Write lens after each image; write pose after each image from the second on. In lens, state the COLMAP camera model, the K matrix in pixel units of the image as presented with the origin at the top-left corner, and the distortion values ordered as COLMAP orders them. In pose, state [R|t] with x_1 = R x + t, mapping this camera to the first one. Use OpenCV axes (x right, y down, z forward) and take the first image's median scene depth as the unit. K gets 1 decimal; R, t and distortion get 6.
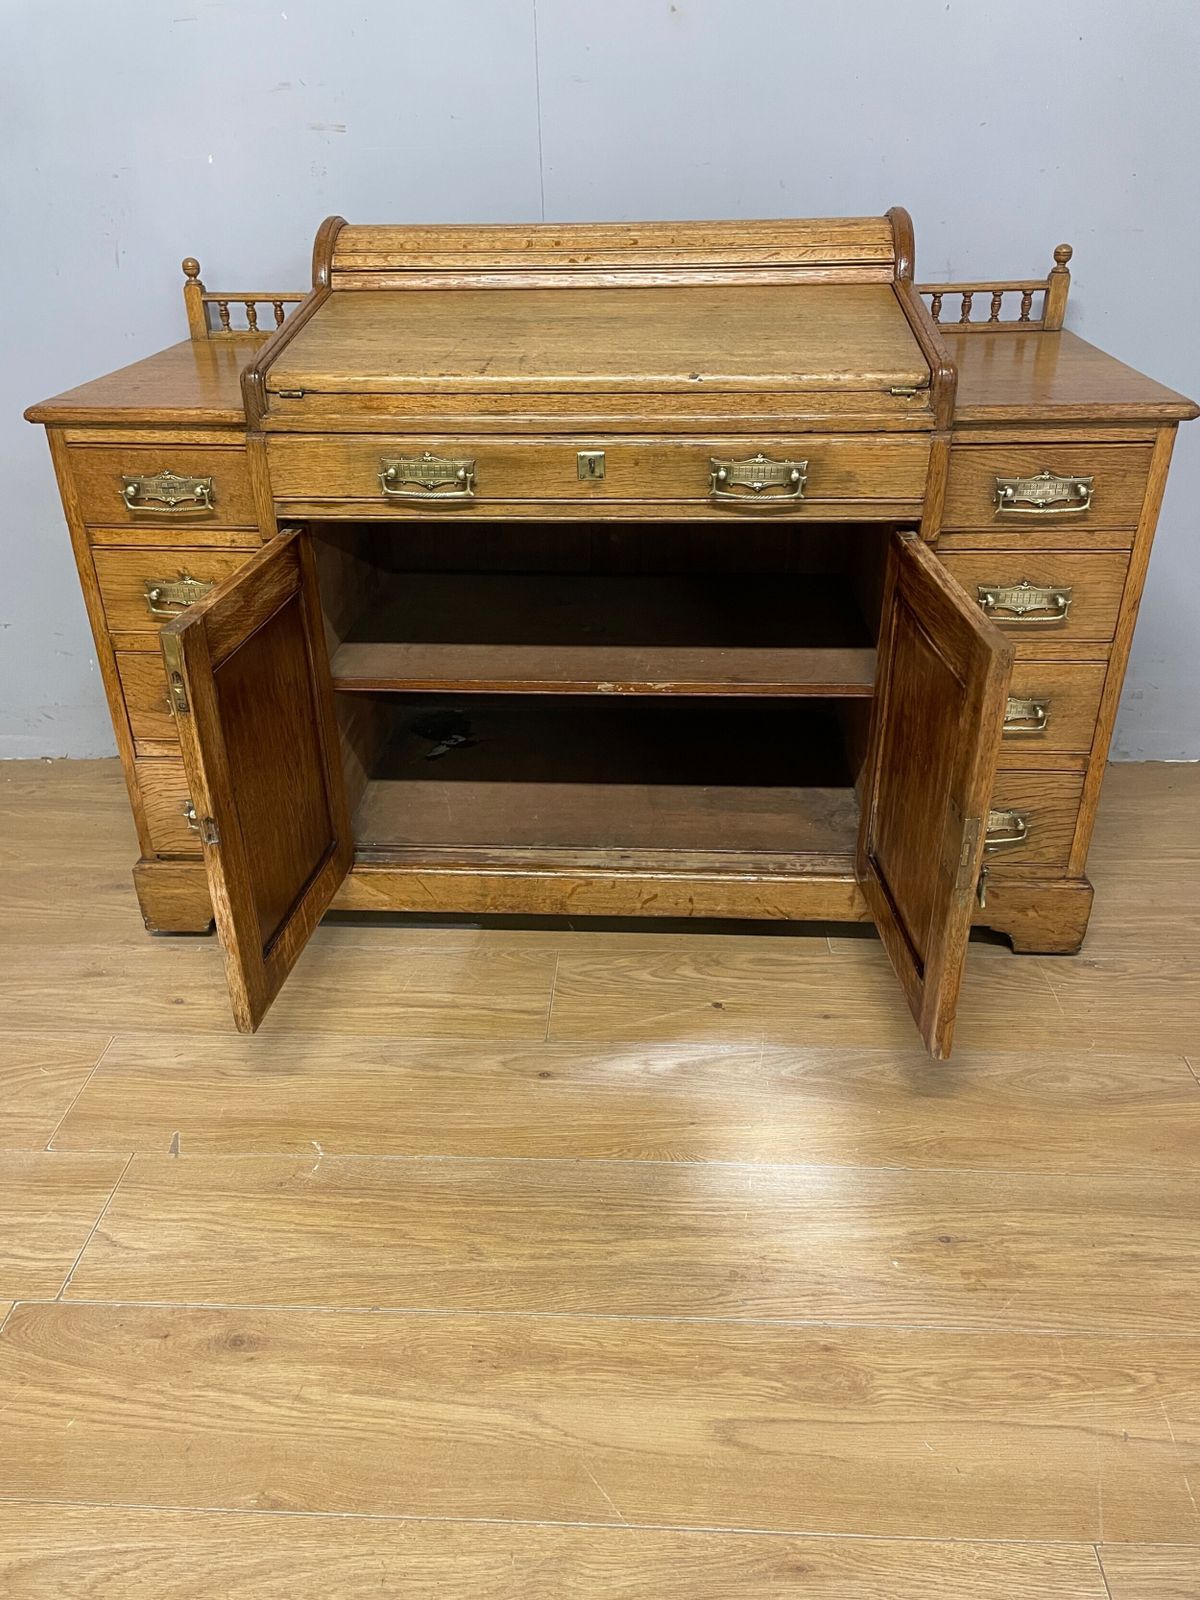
lens RADIAL K [[1207.8, 0, 587.4], [0, 1207.8, 786.6], [0, 0, 1]] dist [0.098785, -0.125124]
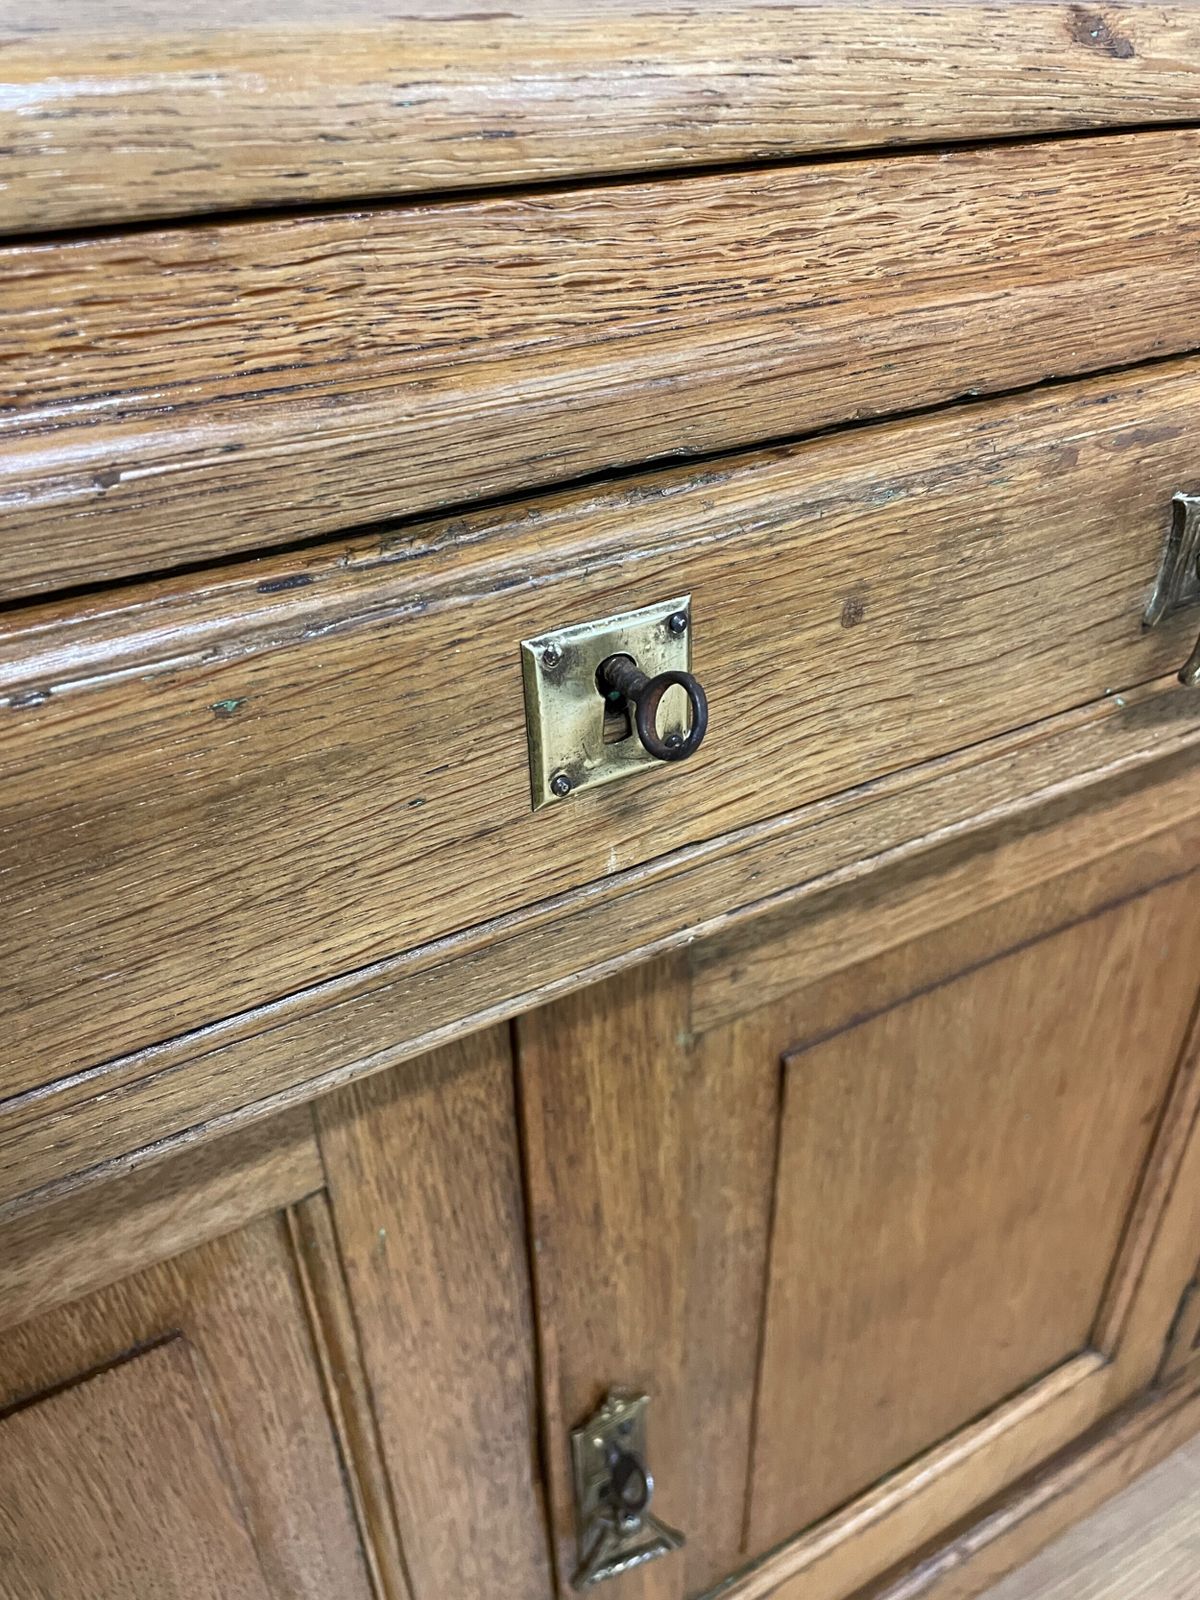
lens RADIAL K [[1144.5, 0, 534.0], [0, 1144.5, 728.6], [0, 0, 1]] dist [0.096753, -0.097607]
pose [[0.852767, -0.278335, 0.441948, -0.065858], [0.275711, 0.958563, 0.071693, -0.269230], [-0.443590, 0.060713, 0.894171, 0.868490]]
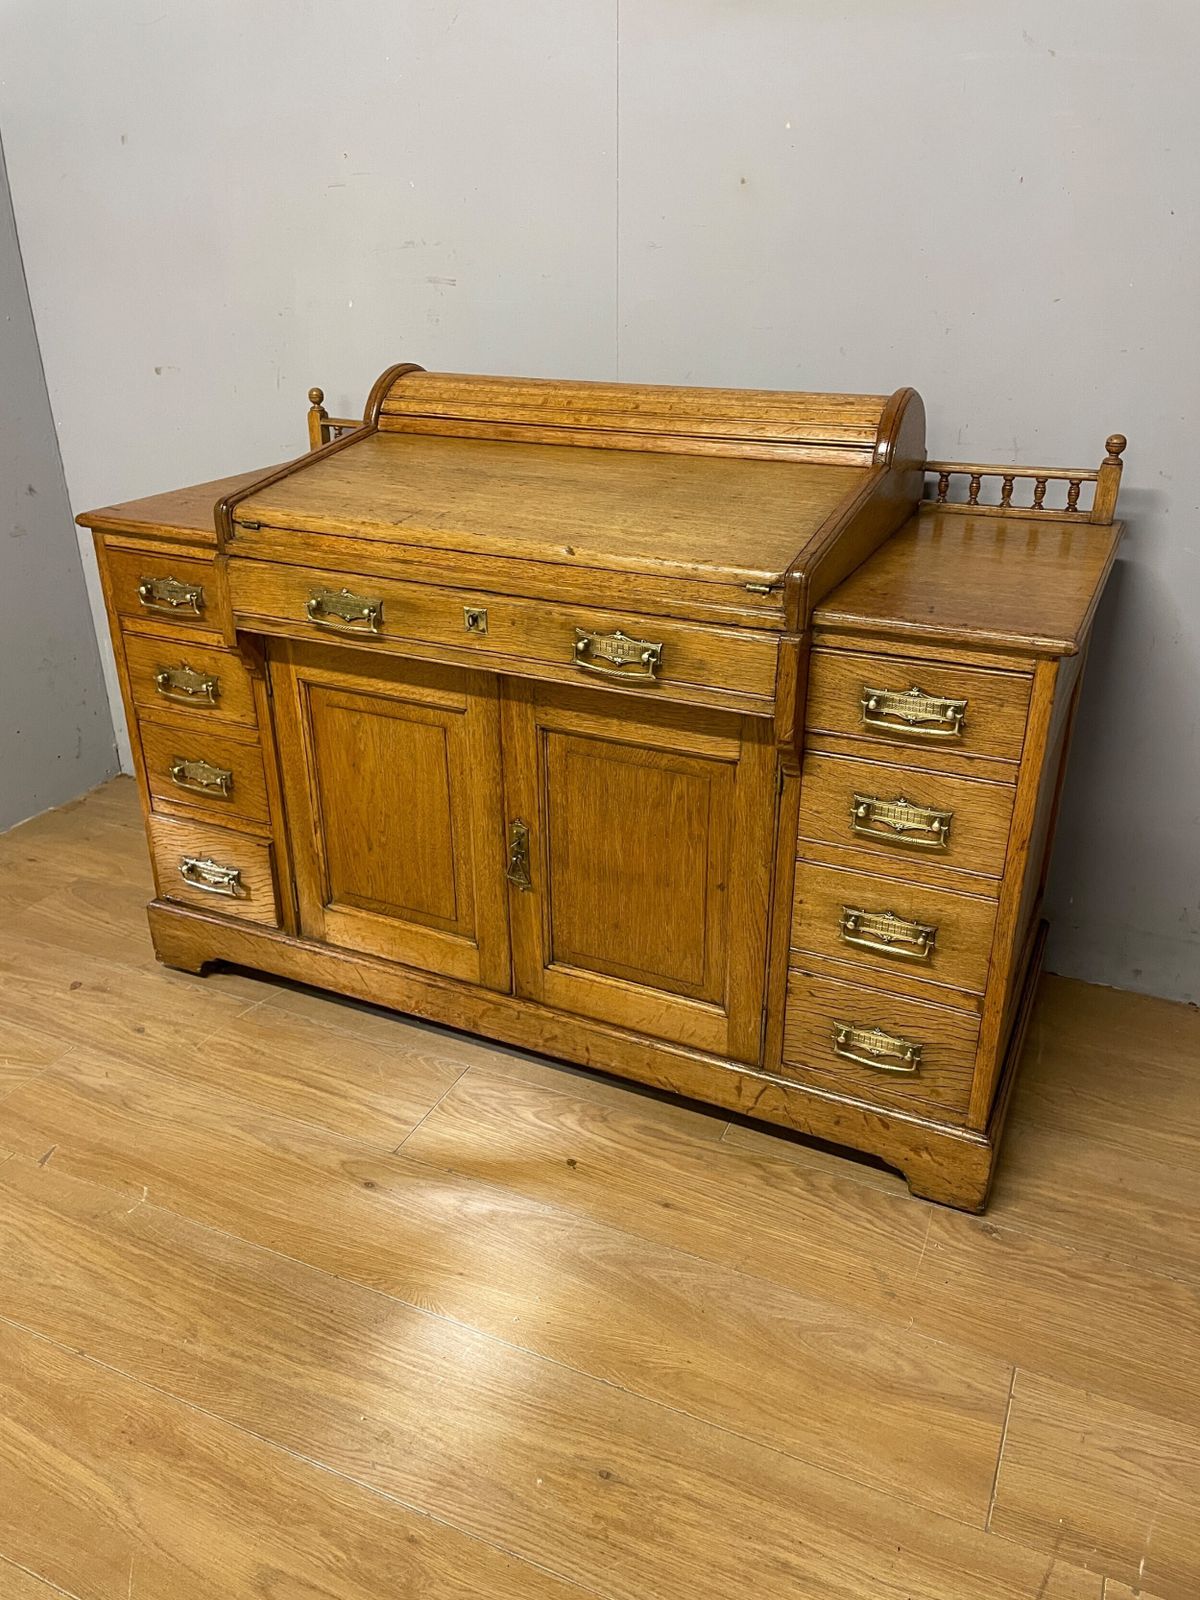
lens RADIAL K [[1209.5, 0, 590.4], [0, 1209.5, 784.5], [0, 0, 1]] dist [0.100215, -0.128586]
pose [[0.928309, 0.168426, -0.331475, 0.461635], [-0.186865, 0.982085, -0.024315, -0.115804], [0.321441, 0.084513, 0.943151, 0.053394]]
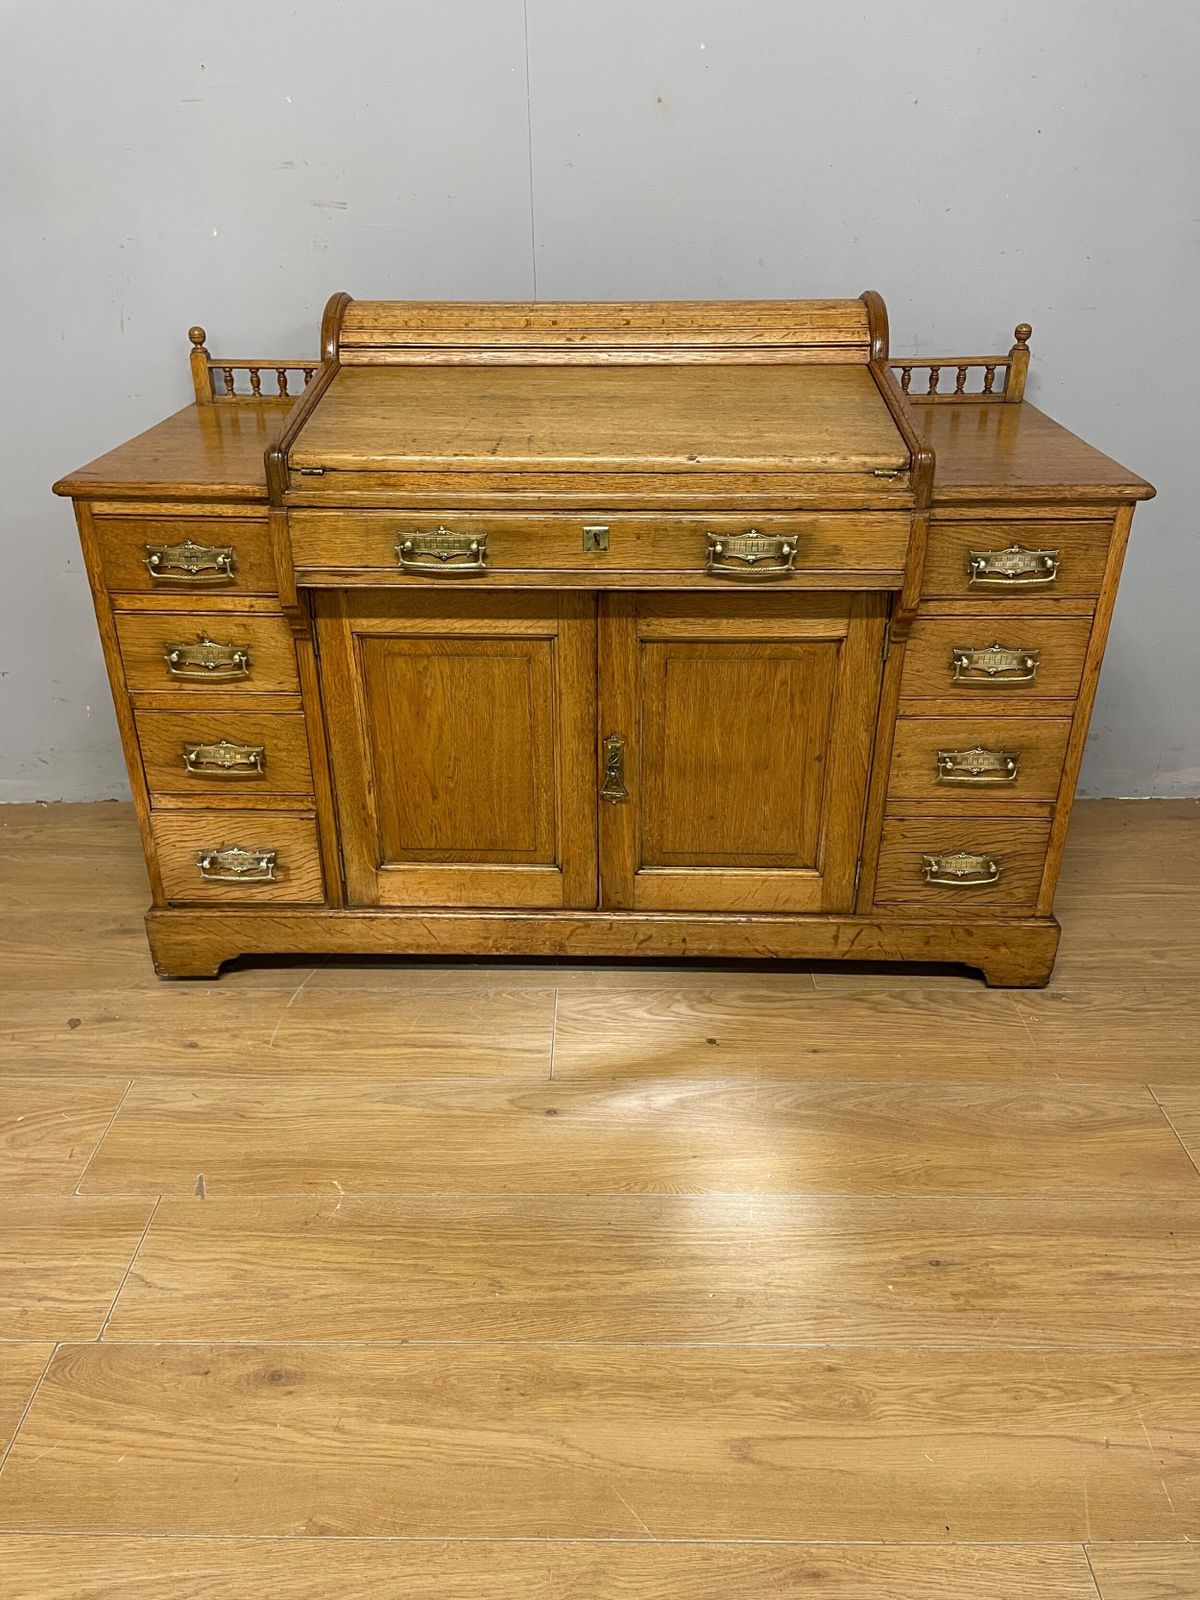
lens RADIAL K [[1207.8, 0, 587.4], [0, 1207.8, 786.6], [0, 0, 1]] dist [0.098785, -0.125124]
pose [[0.999175, -0.006618, 0.040059, -0.047909], [0.007148, 0.999889, -0.013095, -0.032580], [-0.039968, 0.013371, 0.999112, -0.059991]]
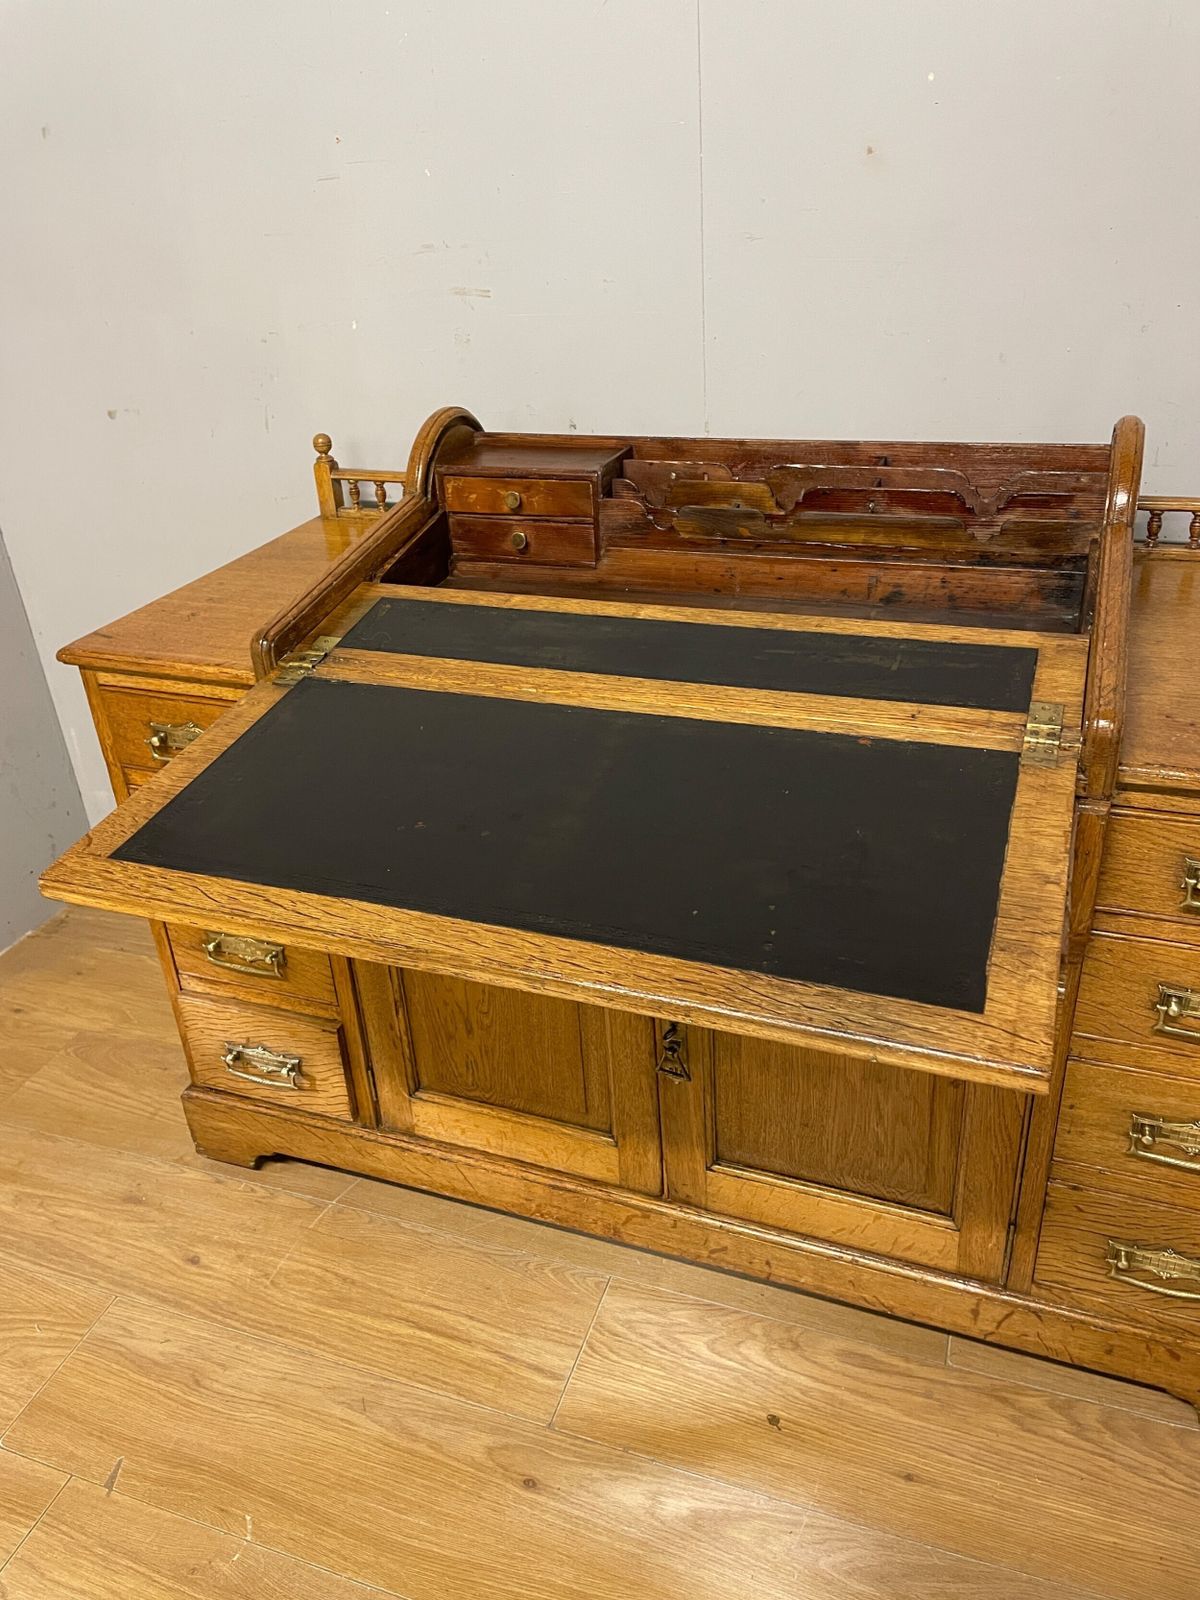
lens RADIAL K [[1207.8, 0, 587.4], [0, 1207.8, 786.6], [0, 0, 1]] dist [0.098785, -0.125124]
pose [[0.955220, 0.105869, -0.276309, 0.196041], [-0.102788, 0.994372, 0.025651, -0.275744], [0.277469, 0.003899, 0.960727, 0.228402]]
